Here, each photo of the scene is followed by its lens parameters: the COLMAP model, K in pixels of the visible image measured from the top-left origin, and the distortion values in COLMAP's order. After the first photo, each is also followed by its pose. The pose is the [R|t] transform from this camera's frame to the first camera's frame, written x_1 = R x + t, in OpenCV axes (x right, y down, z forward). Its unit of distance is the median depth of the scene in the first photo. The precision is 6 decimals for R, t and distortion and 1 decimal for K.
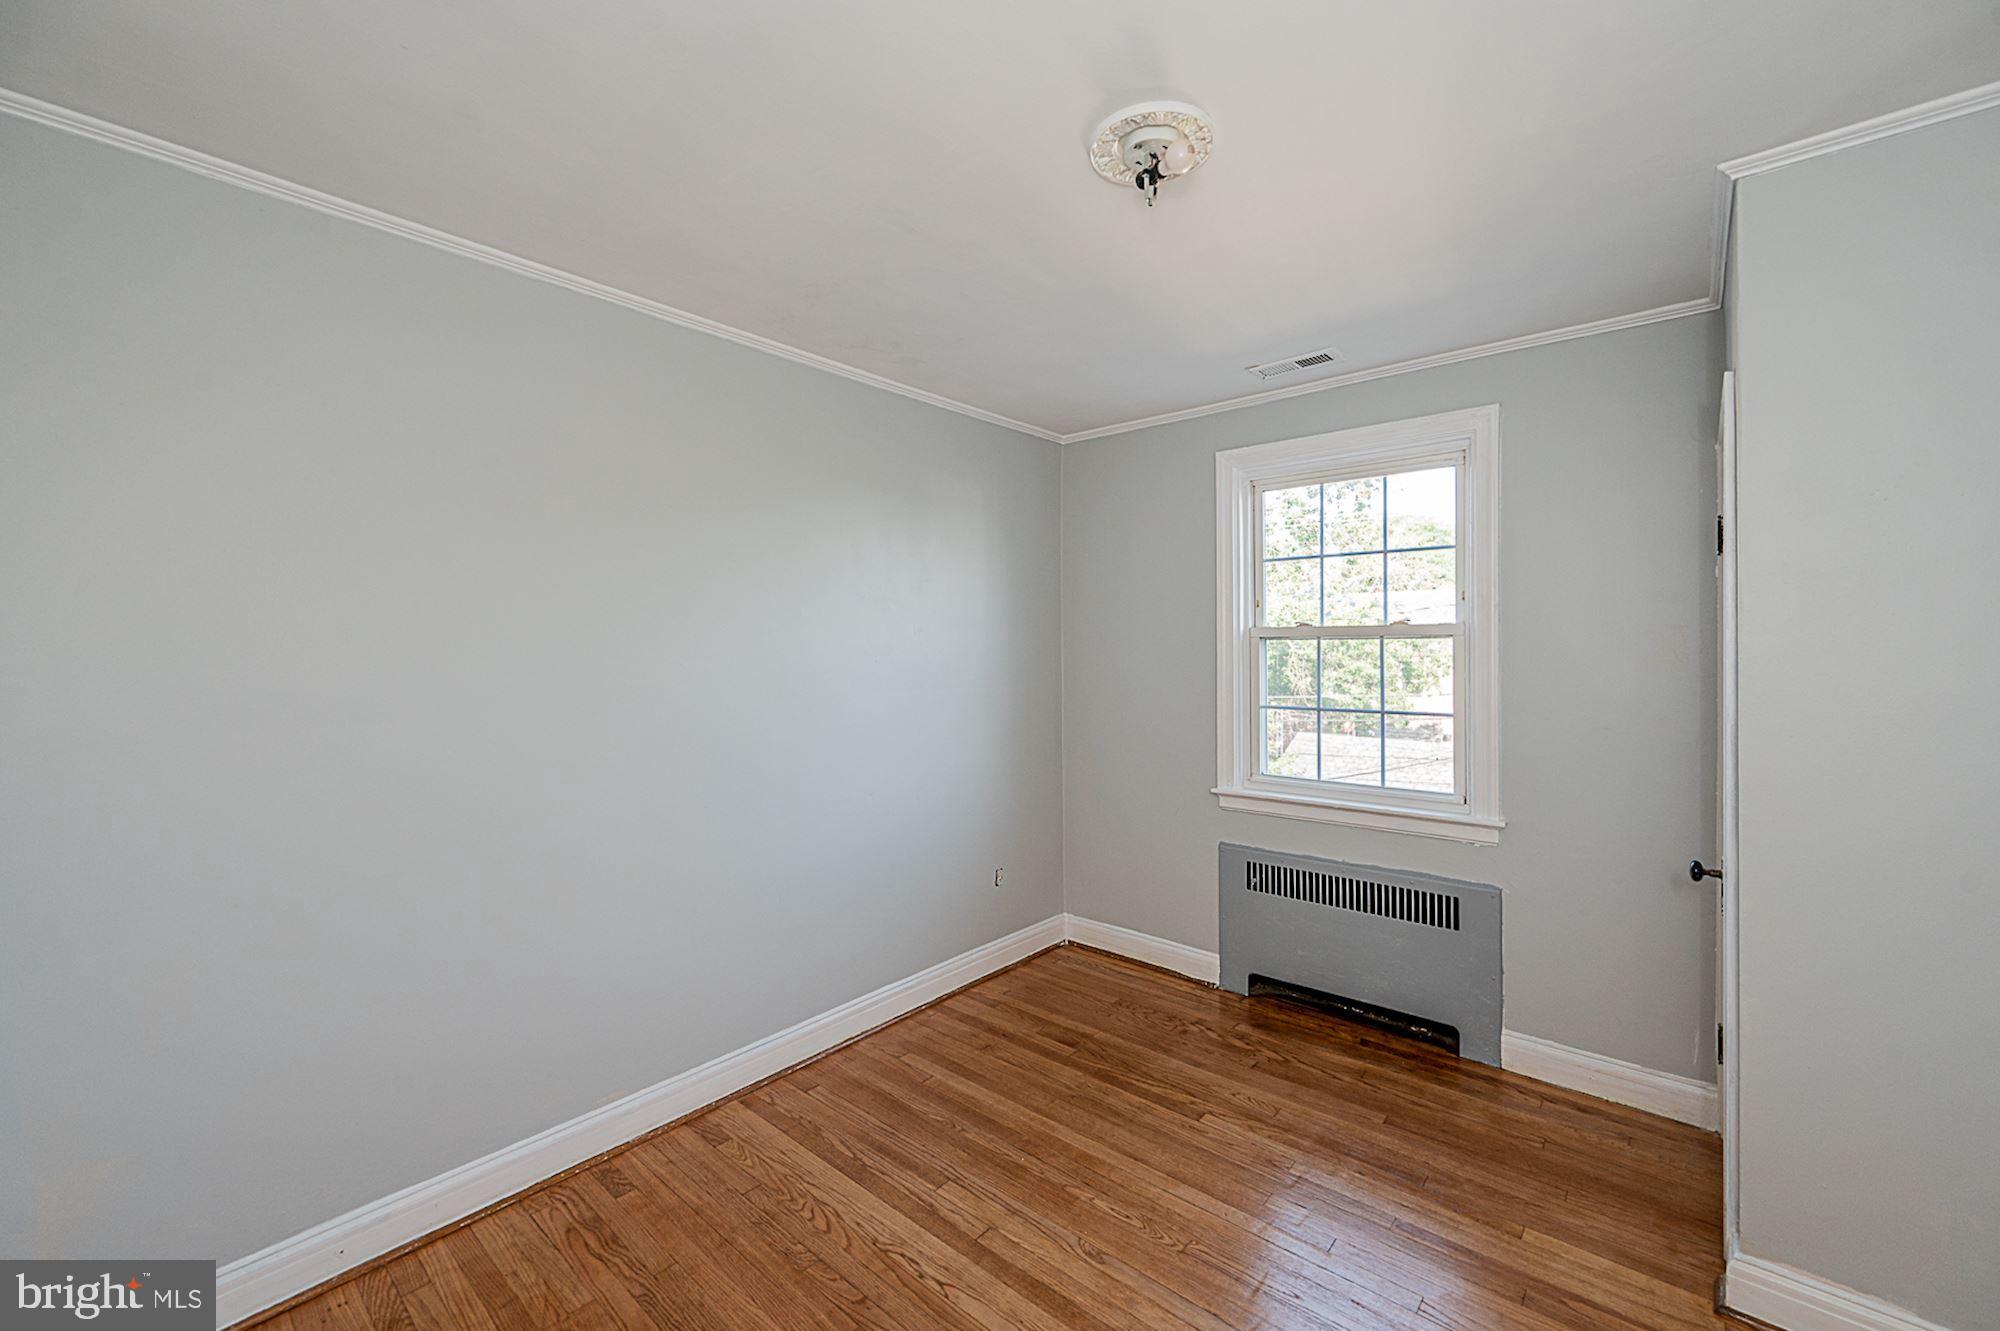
lens RADIAL K [[816.5, 0, 993.0], [0, 816.5, 664.6], [0, 0, 1]] dist [0.002383, 0.000033]
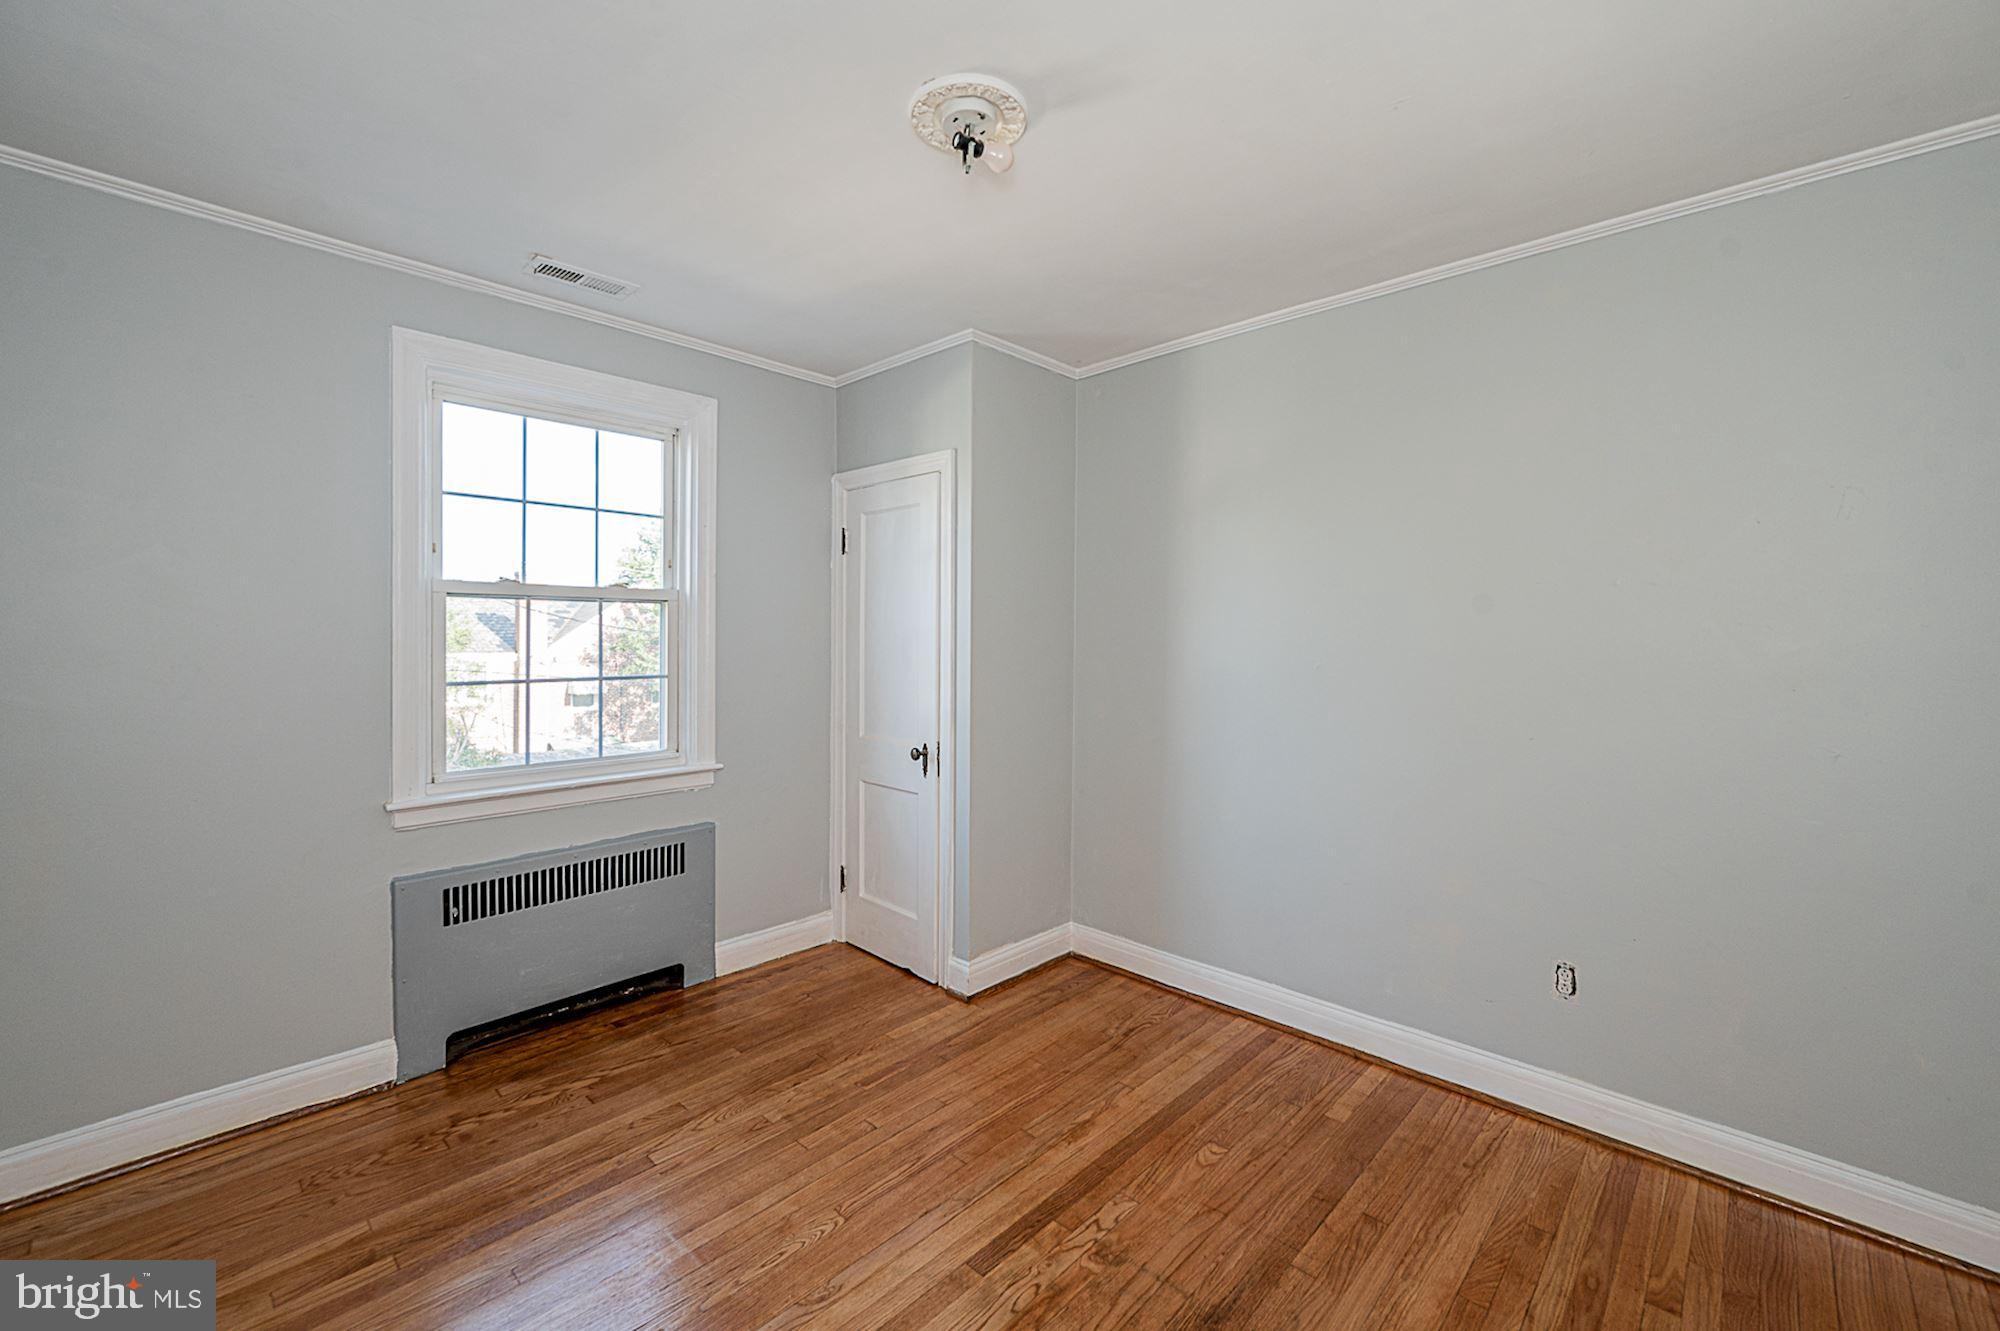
lens RADIAL K [[816.5, 0, 1050.1], [0, 816.5, 638.8], [0, 0, 1]] dist [0.002383, 0.000033]
pose [[-0.000825, -0.011833, 0.999930, -0.494086], [0.003501, 0.999924, 0.011835, 0.002721], [-0.999994, 0.003510, -0.000784, 0.492581]]
